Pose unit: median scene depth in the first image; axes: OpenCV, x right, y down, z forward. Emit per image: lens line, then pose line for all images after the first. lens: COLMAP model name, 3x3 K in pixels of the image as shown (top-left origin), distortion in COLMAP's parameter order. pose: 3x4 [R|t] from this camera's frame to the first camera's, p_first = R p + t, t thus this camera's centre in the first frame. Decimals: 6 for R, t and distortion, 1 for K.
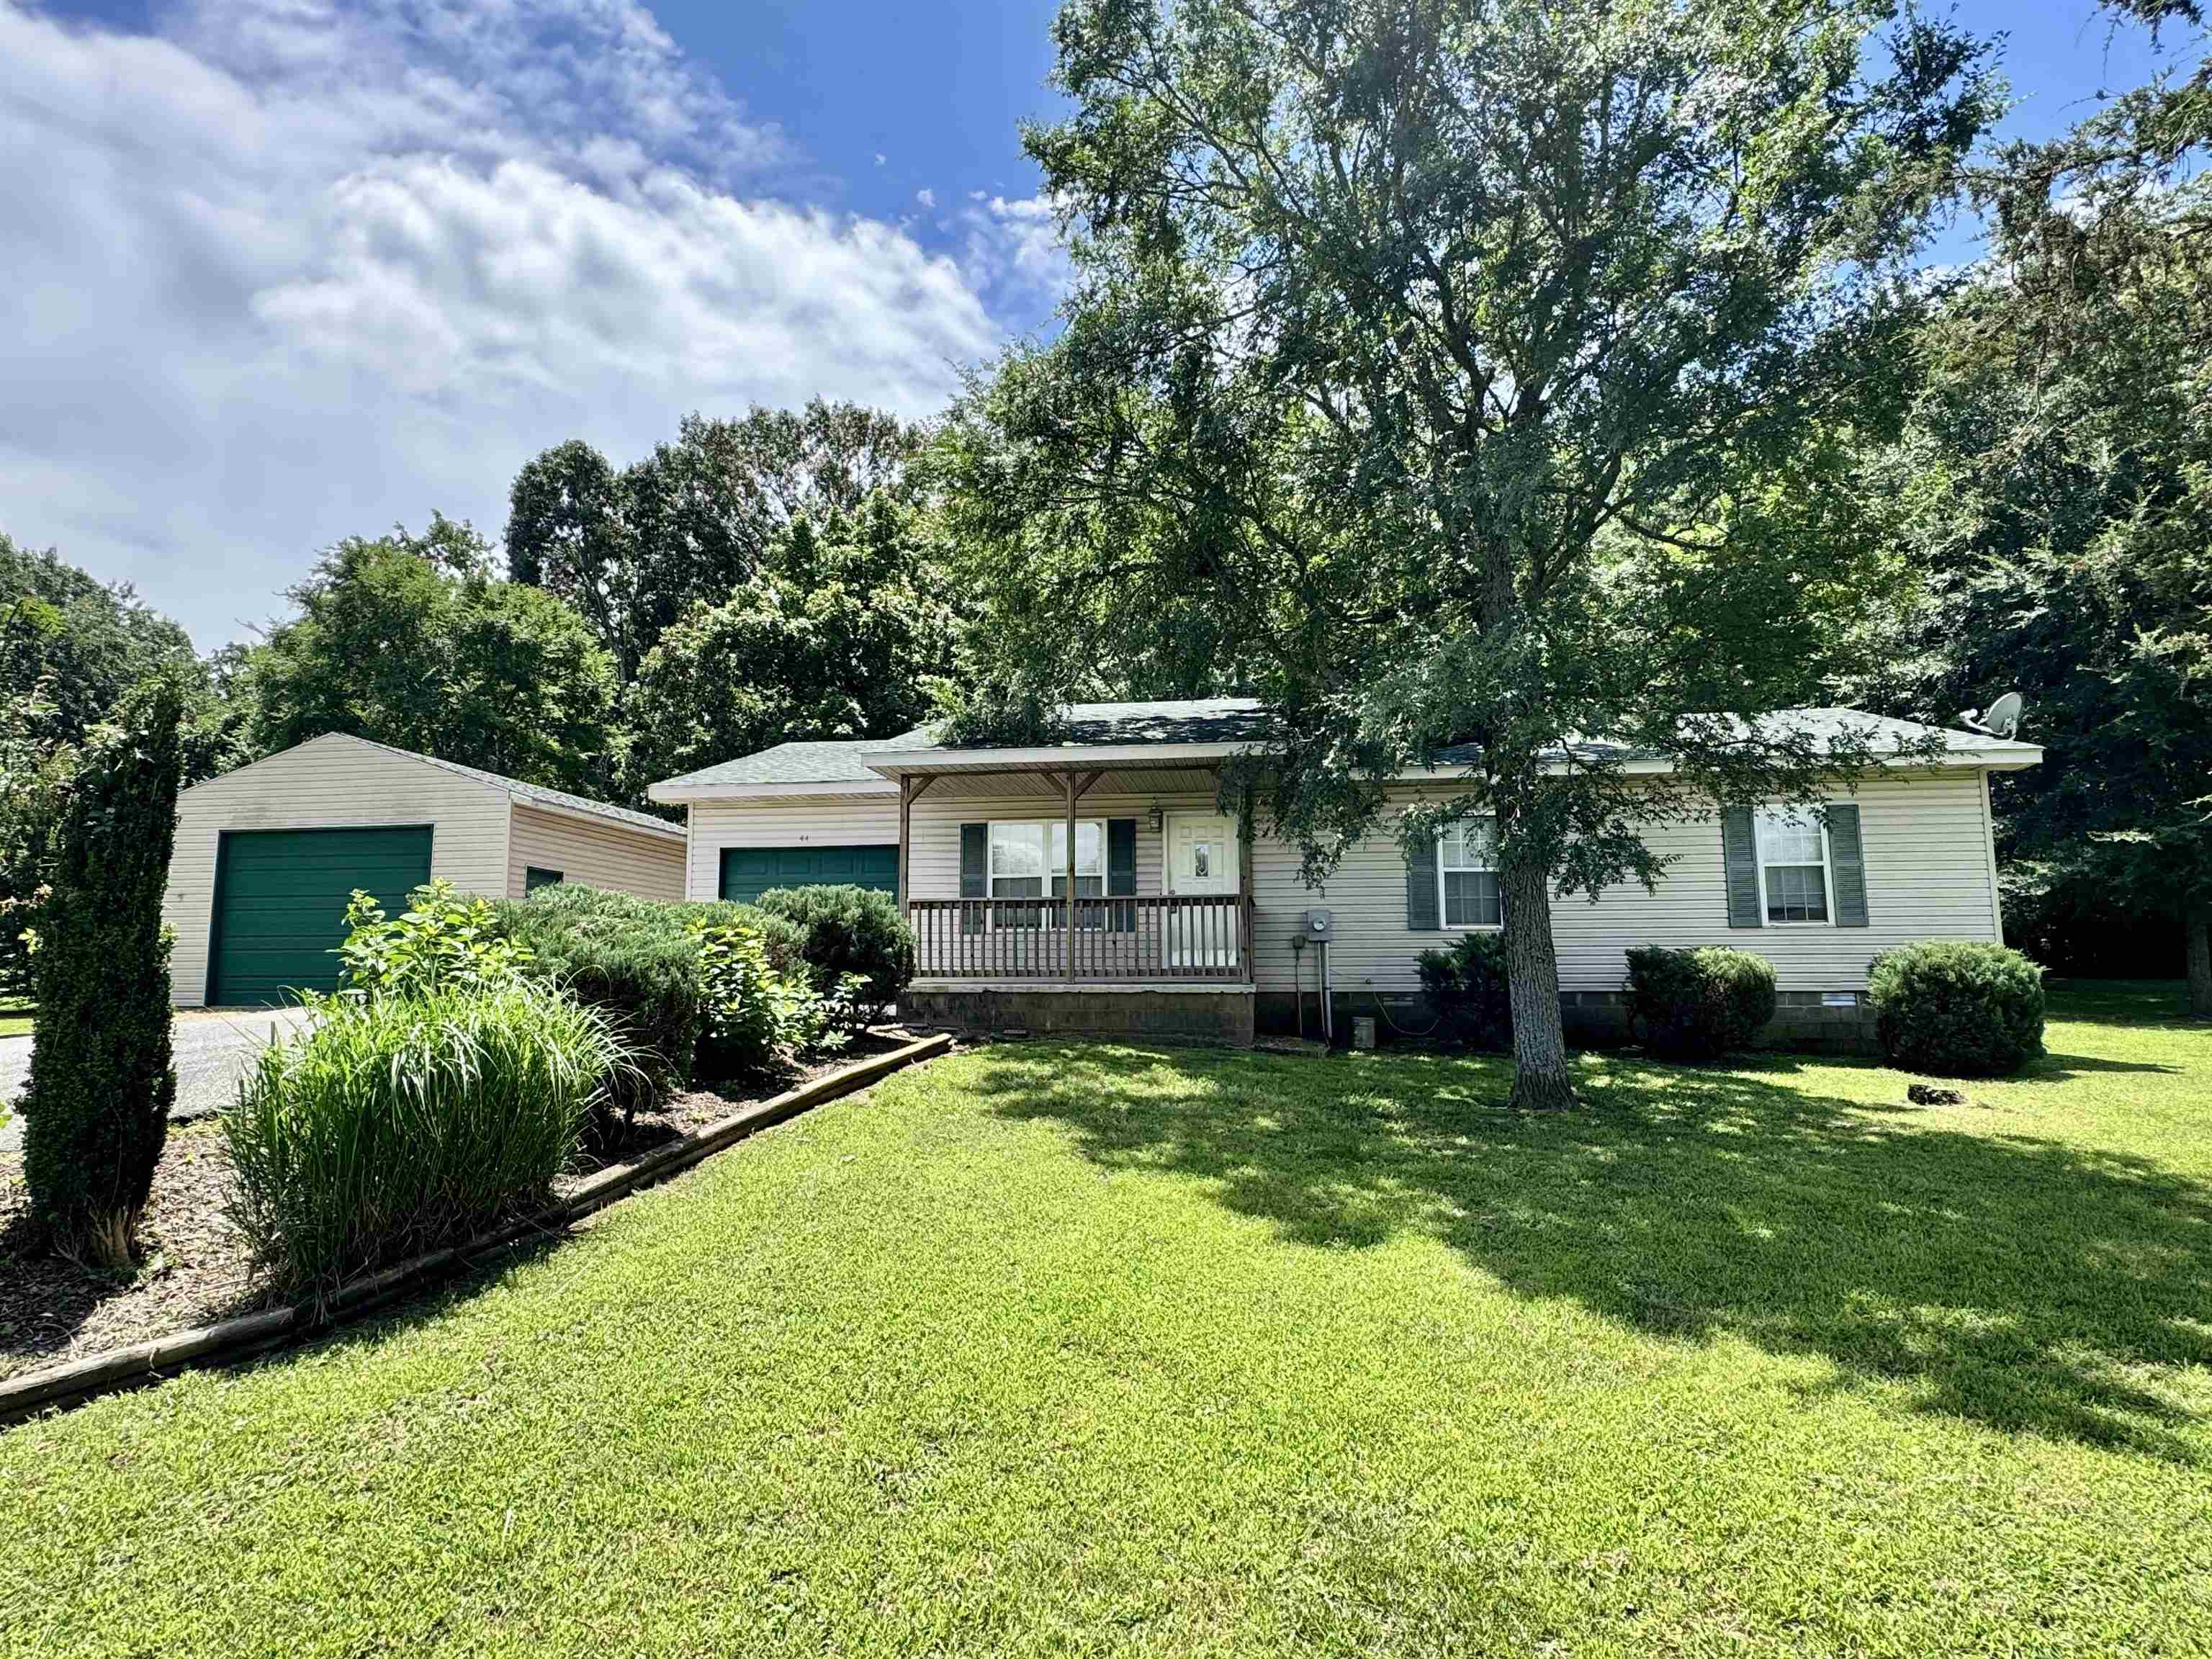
lens RADIAL K [[1145.9, 0, 1109.2], [0, 1145.9, 841.5], [0, 0, 1]] dist [-0.000835, -0.000074]
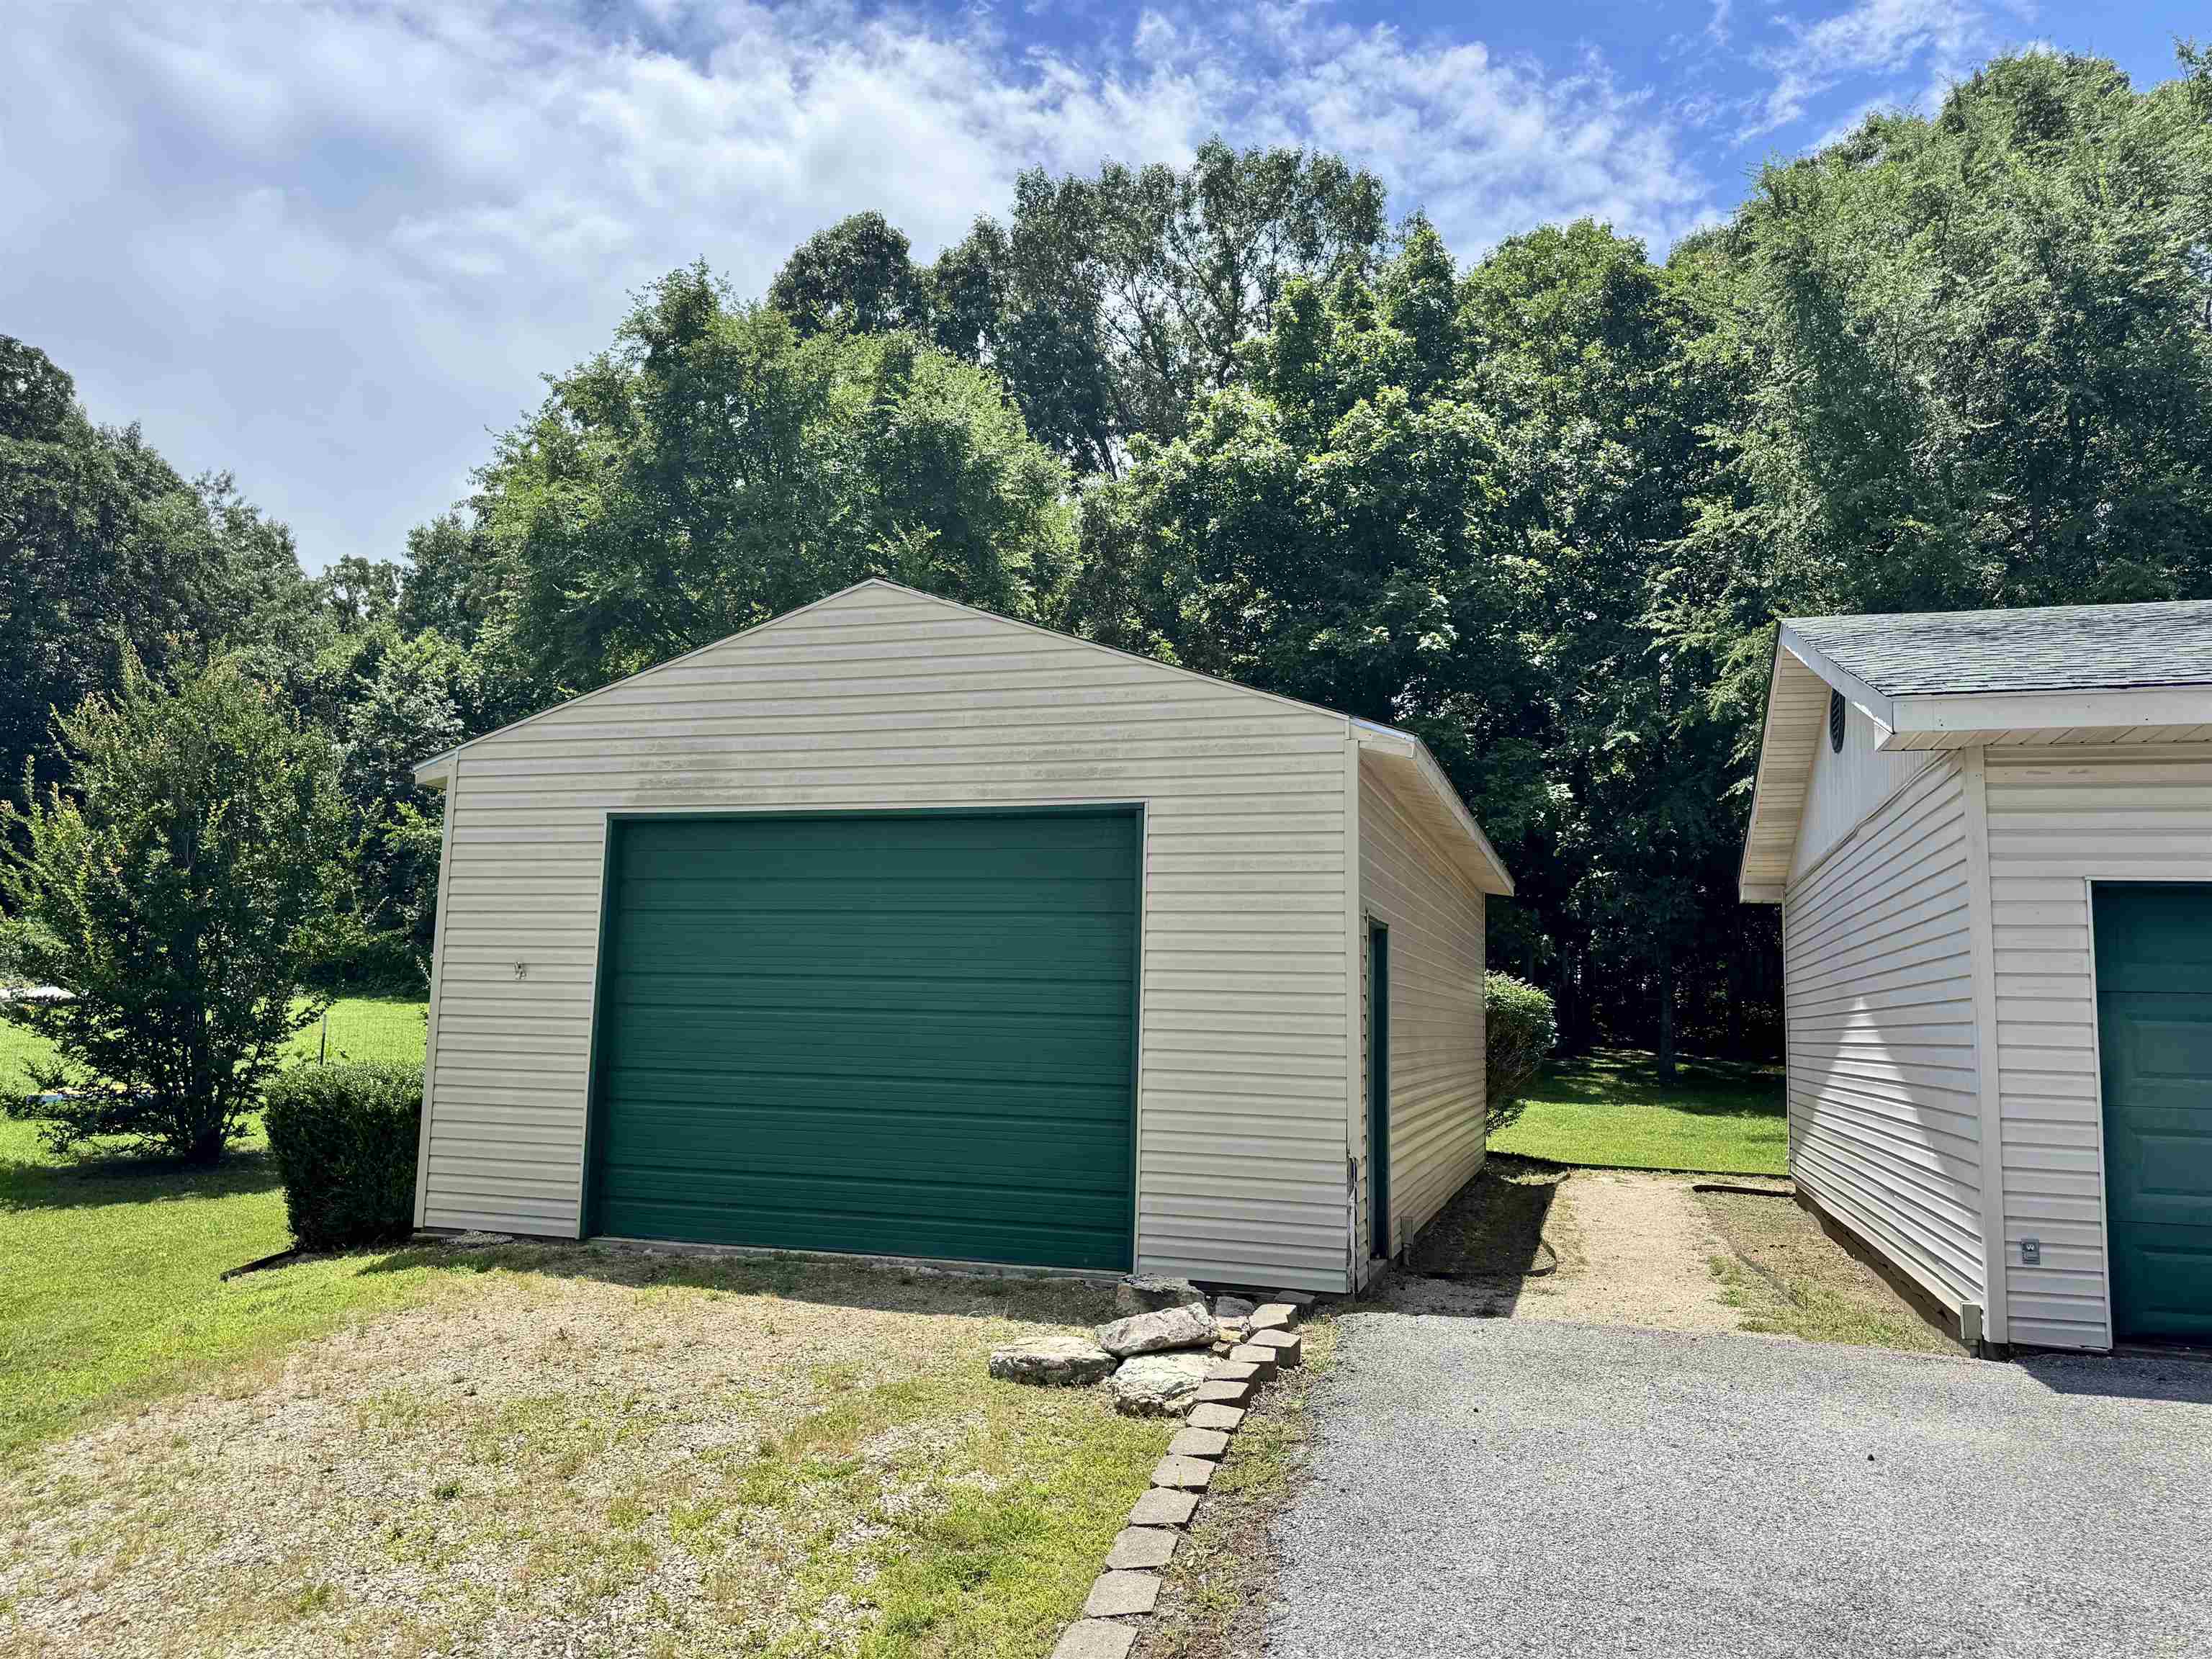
lens RADIAL K [[1547.2, 0, 1119.4], [0, 1547.2, 843.3], [0, 0, 1]] dist [0.047177, -0.040362]
pose [[0.985014, 0.015126, -0.171810, -0.235720], [-0.014816, 0.999885, 0.003083, -0.001505], [0.171837, -0.000491, 0.985125, 0.224155]]
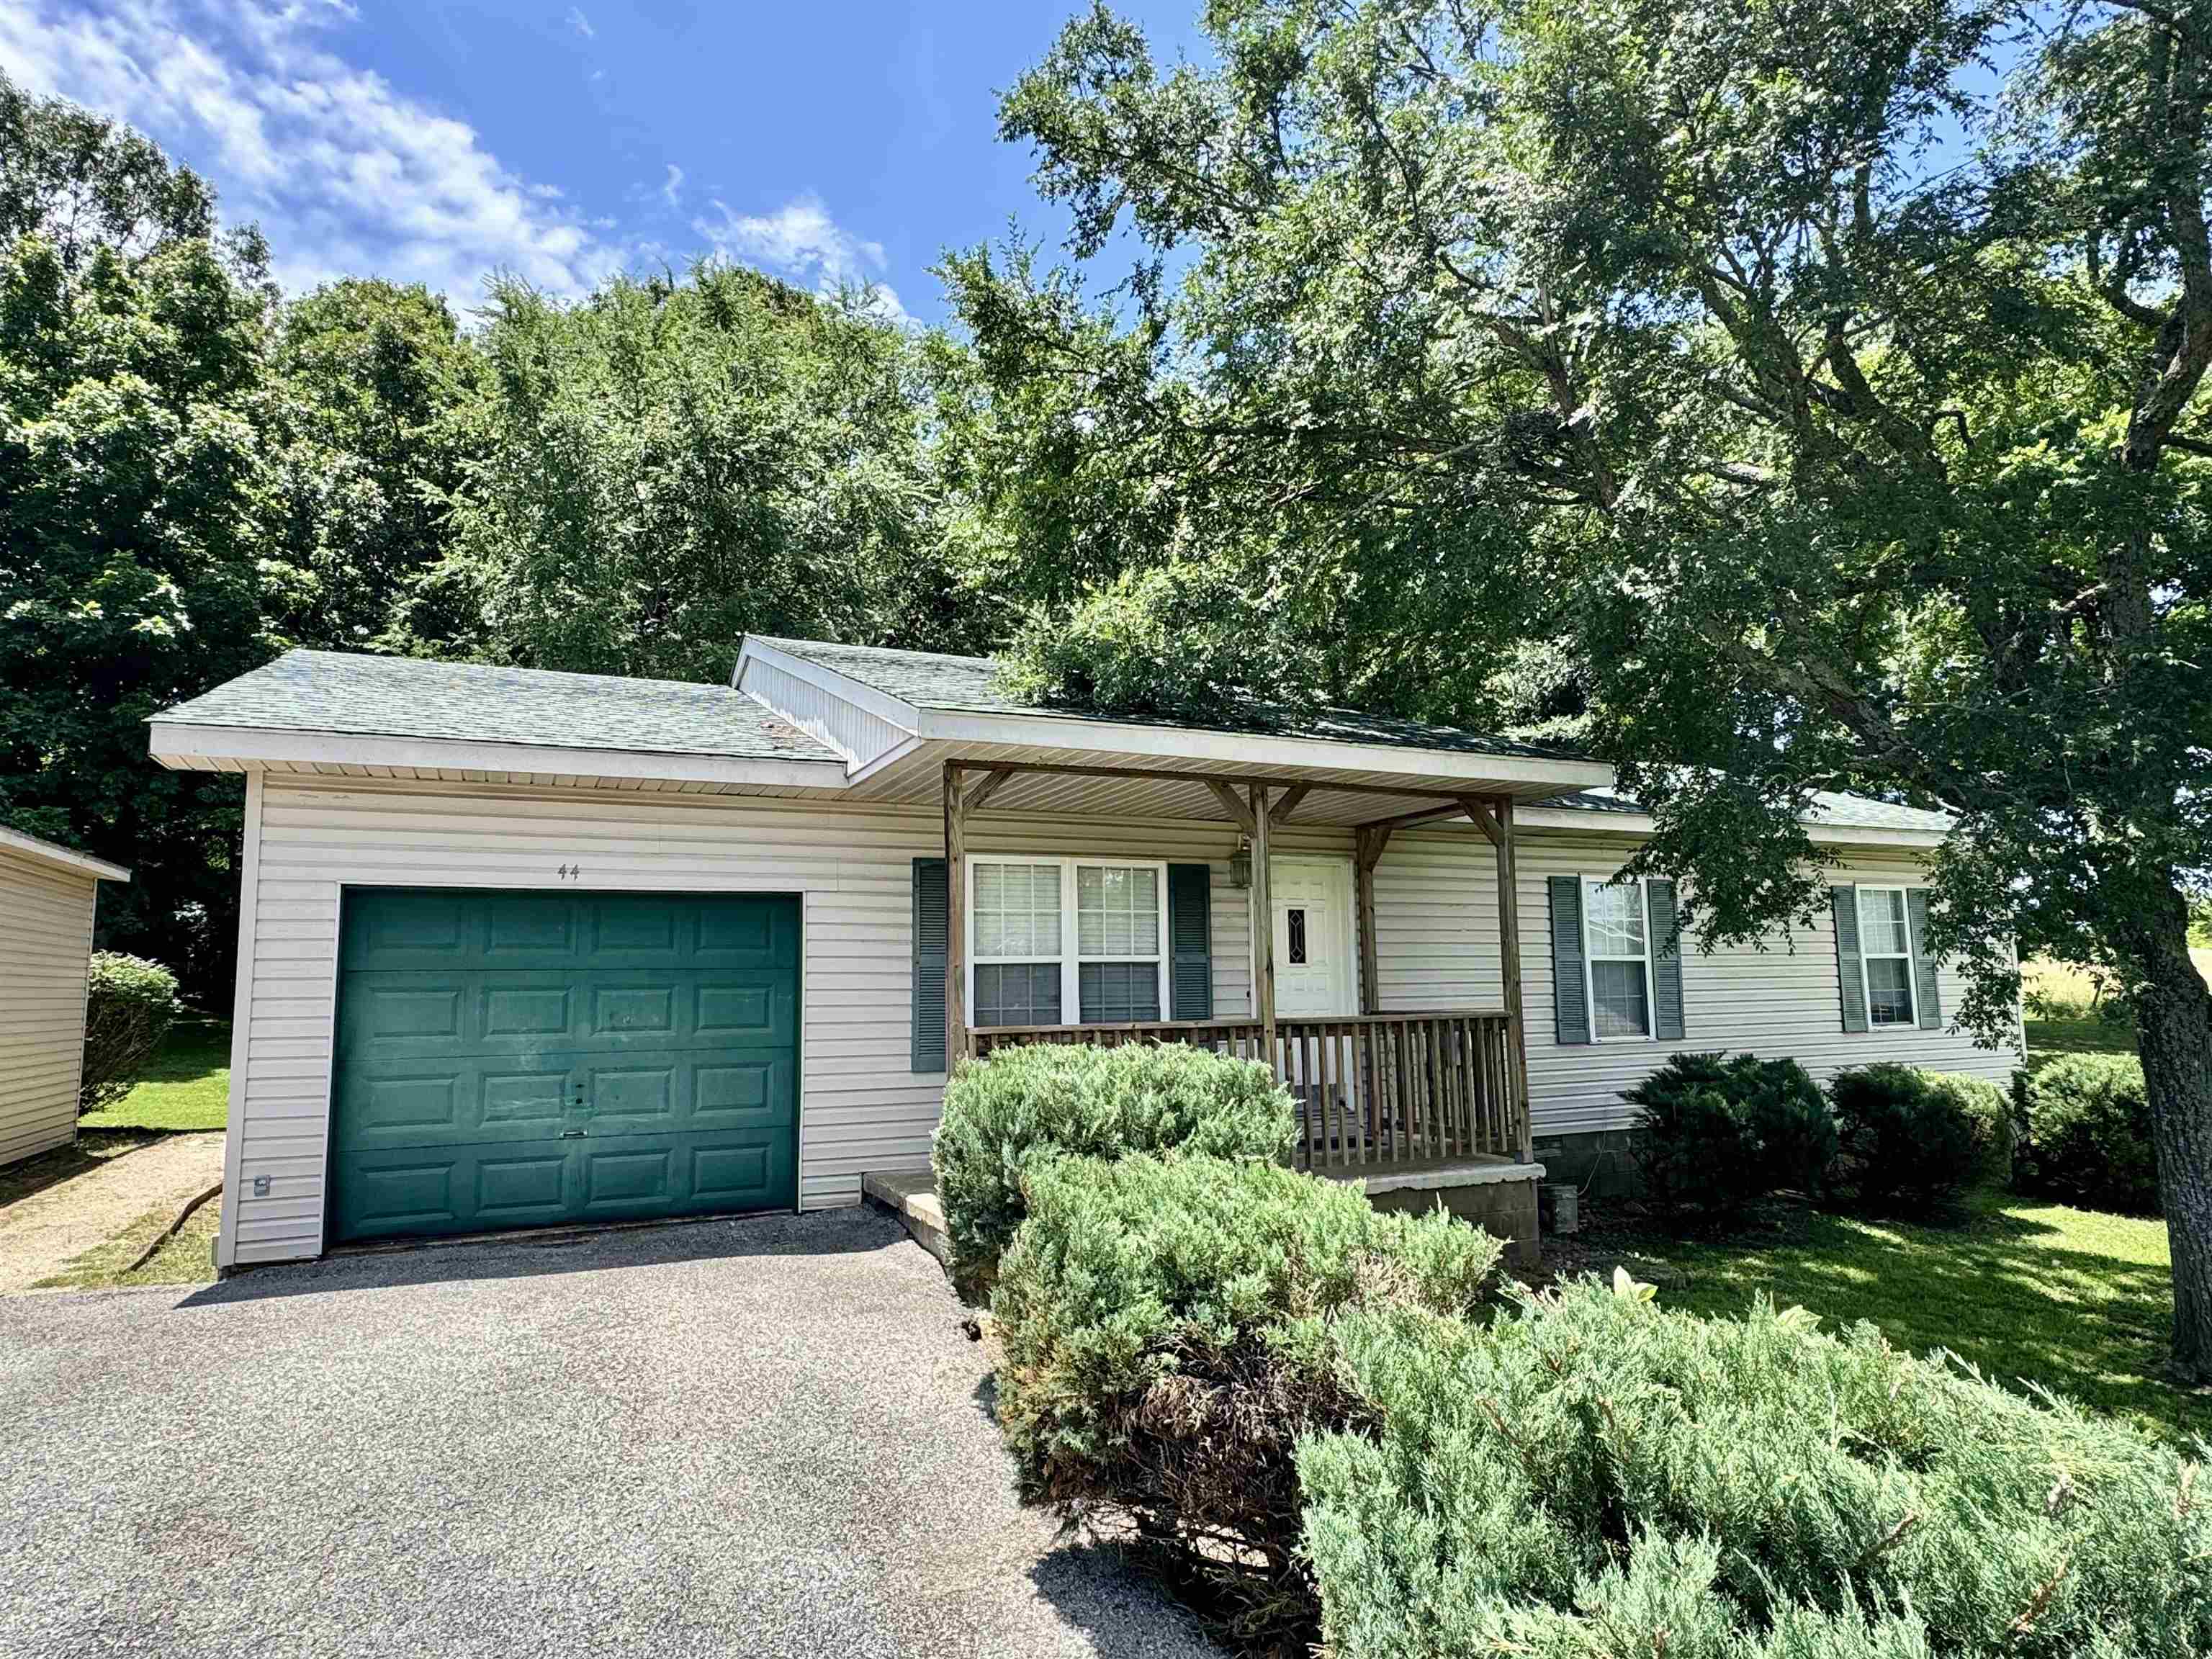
lens RADIAL K [[1261.7, 0, 1109.9], [0, 1261.7, 819.0], [0, 0, 1]] dist [-0.008112, 0.001985]
pose [[0.836792, 0.062403, 0.543953, -0.156590], [-0.052651, 0.998051, -0.033501, -0.008051], [-0.544983, -0.000606, 0.838447, 0.204461]]
